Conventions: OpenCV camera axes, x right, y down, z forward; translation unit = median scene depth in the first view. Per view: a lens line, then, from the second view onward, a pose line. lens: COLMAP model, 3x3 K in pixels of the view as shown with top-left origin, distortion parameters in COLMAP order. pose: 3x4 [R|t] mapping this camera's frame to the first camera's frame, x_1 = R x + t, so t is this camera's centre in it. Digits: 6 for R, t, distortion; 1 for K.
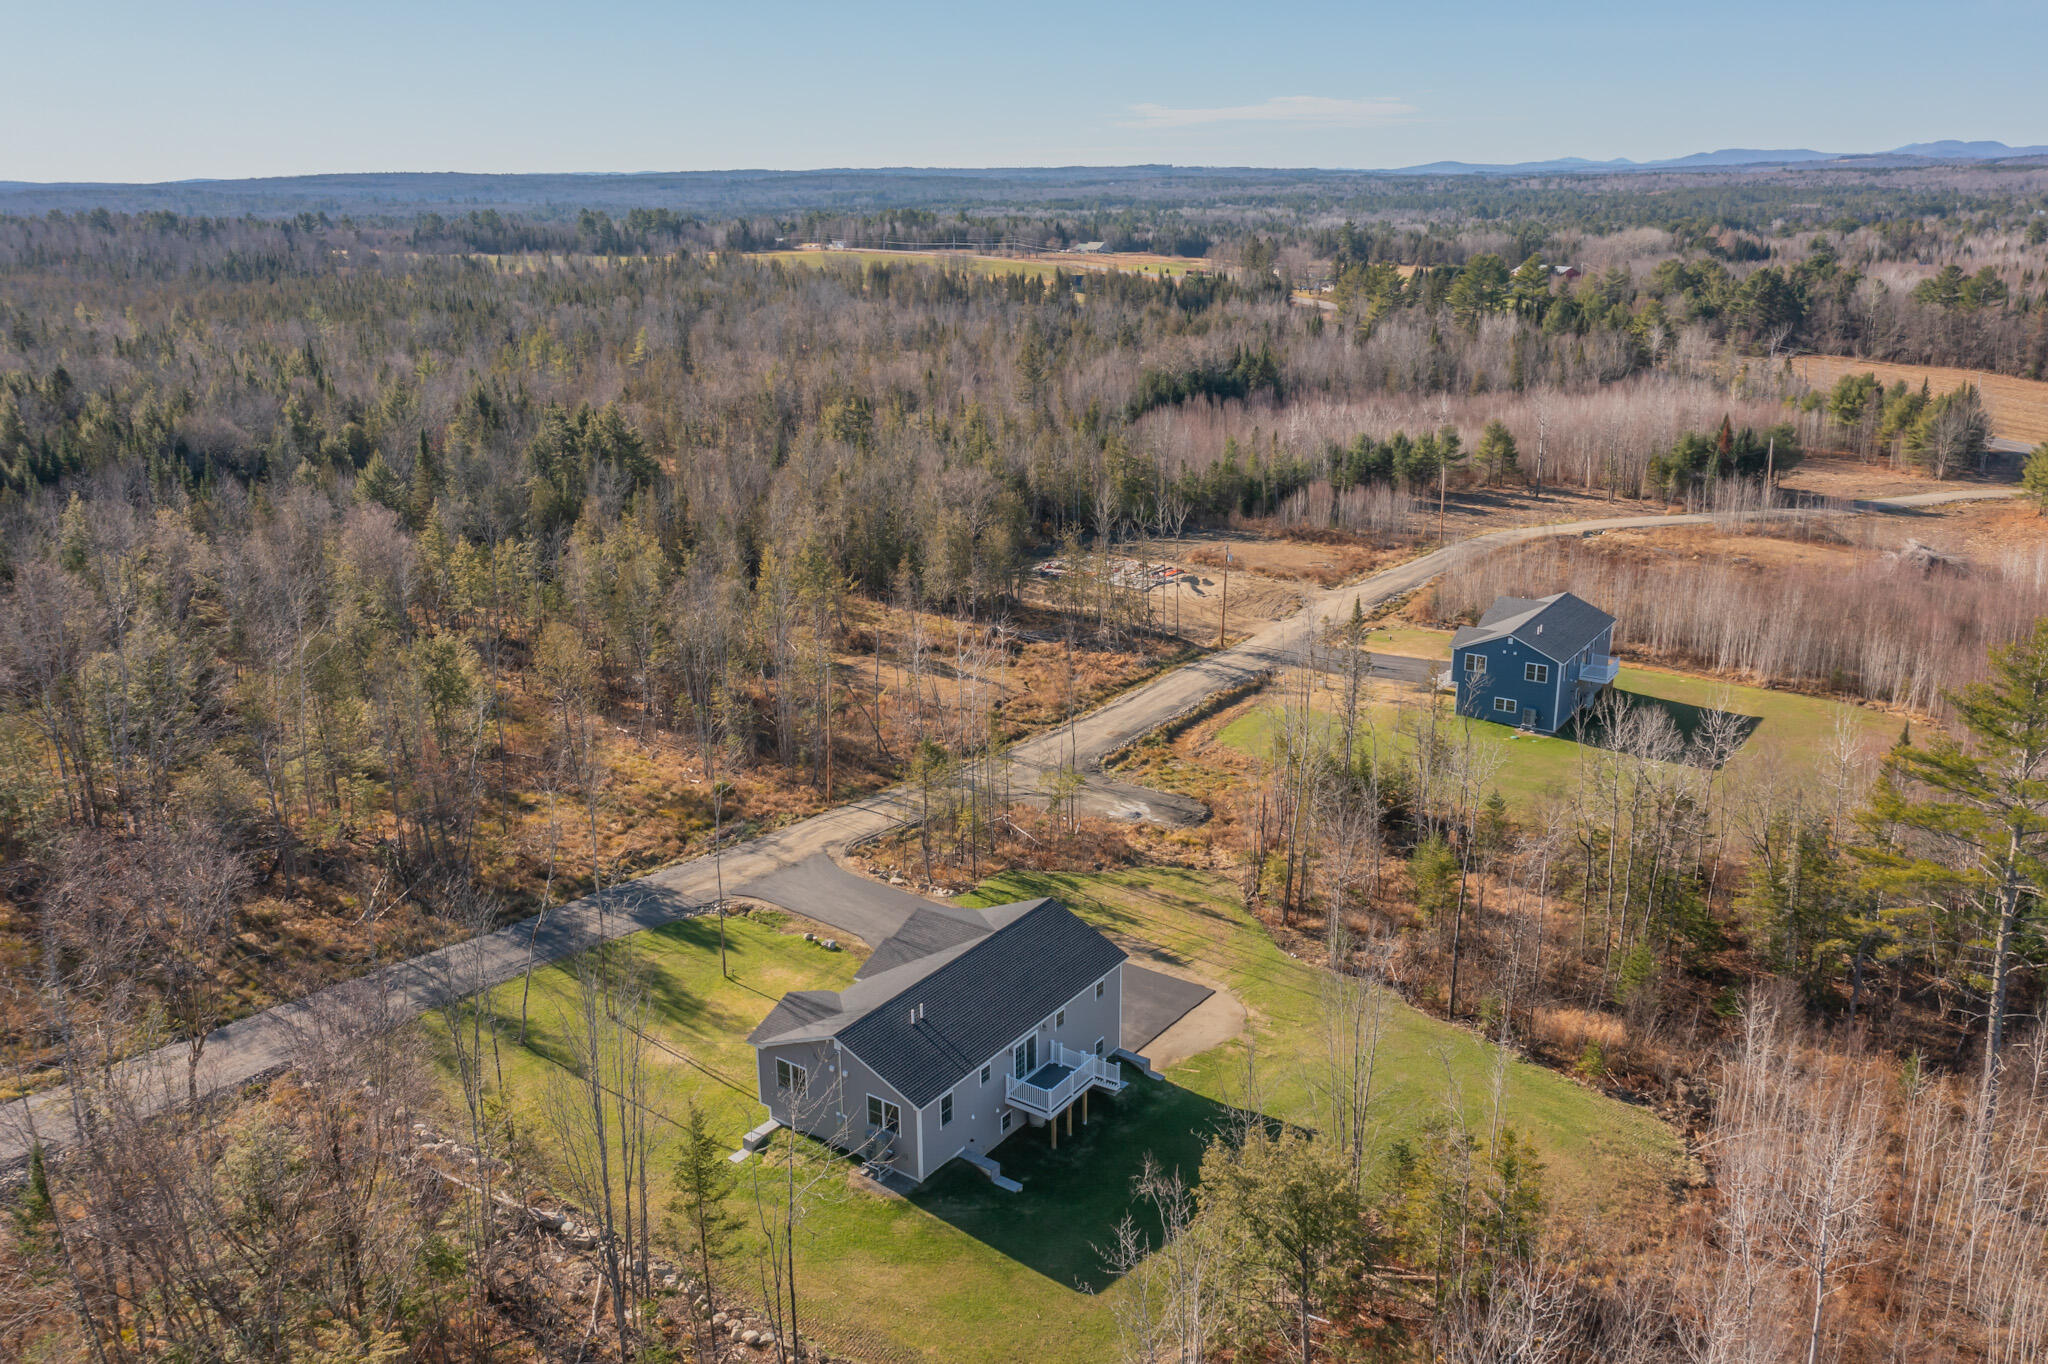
lens RADIAL K [[1604.1, 0, 1023.5], [0, 1604.1, 660.8], [0, 0, 1]] dist [-0.015711, 0.007792]
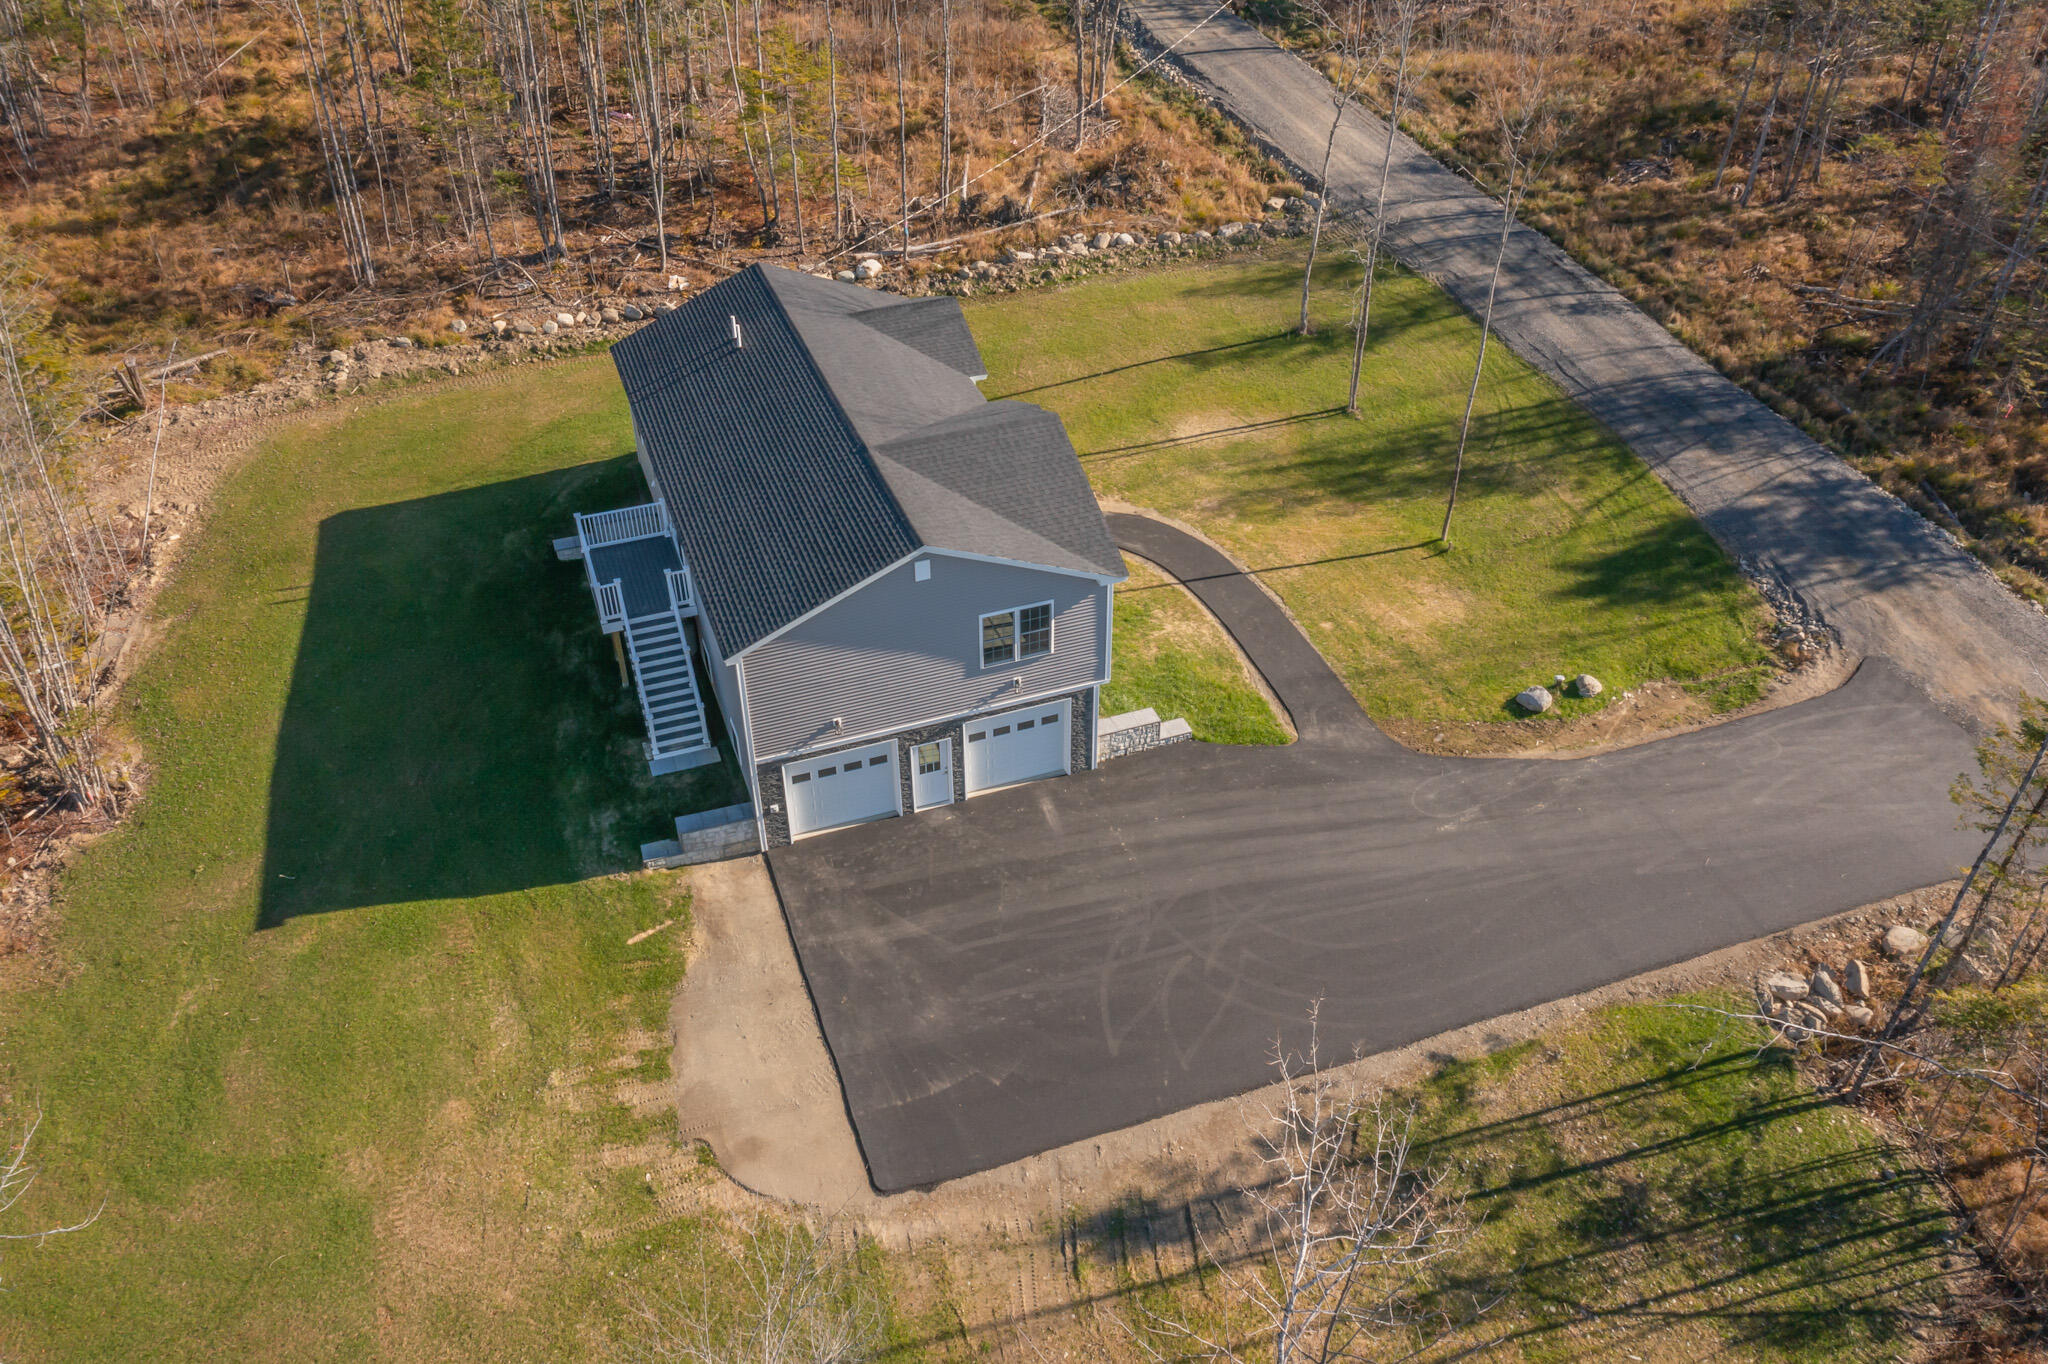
lens RADIAL K [[1604.1, 0, 1023.5], [0, 1604.1, 660.8], [0, 0, 1]] dist [-0.015711, 0.007792]
pose [[-0.576613, 0.498874, -0.647026, 0.262651], [-0.215933, 0.670724, 0.709579, -0.128862], [0.787966, 0.548866, -0.279025, 1.024055]]
